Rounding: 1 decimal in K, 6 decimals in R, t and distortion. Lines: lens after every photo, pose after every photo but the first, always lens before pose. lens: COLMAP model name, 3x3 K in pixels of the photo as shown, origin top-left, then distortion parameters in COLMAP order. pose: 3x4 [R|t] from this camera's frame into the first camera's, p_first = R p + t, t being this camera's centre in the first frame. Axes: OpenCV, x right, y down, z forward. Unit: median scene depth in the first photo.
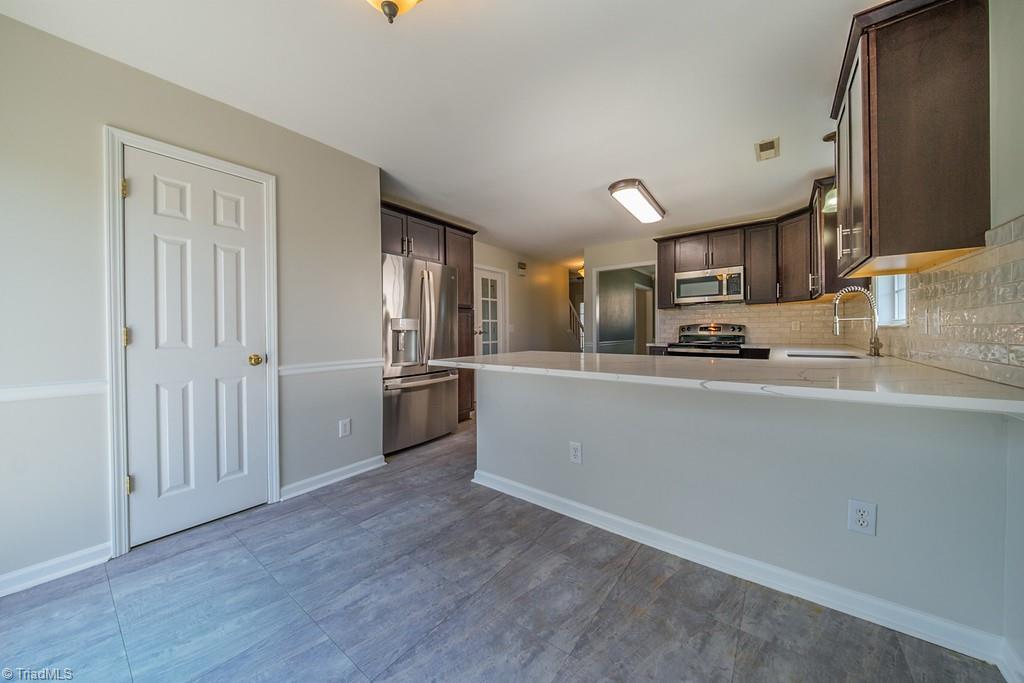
lens RADIAL K [[349.3, 0, 517.6], [0, 349.3, 335.2], [0, 0, 1]] dist [0.055011, -0.027586]
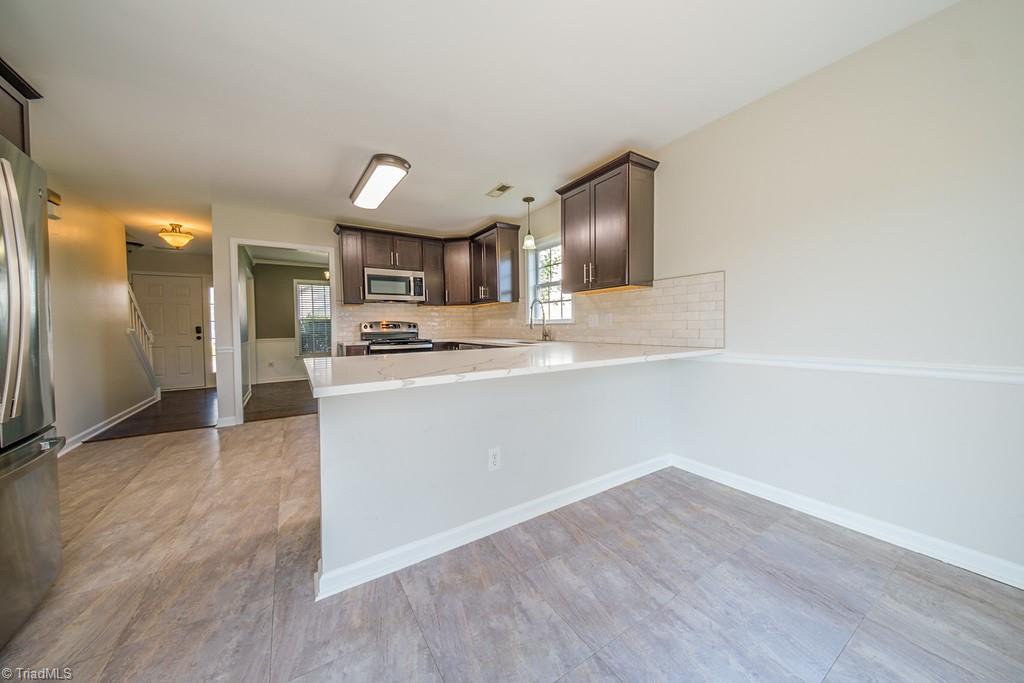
lens RADIAL K [[349.3, 0, 517.6], [0, 349.3, 335.2], [0, 0, 1]] dist [0.055011, -0.027586]
pose [[0.345821, -0.023053, 0.938017, -0.668322], [0.022890, 0.999608, 0.016127, -0.000481], [-0.938021, 0.015894, 0.346213, 0.632784]]
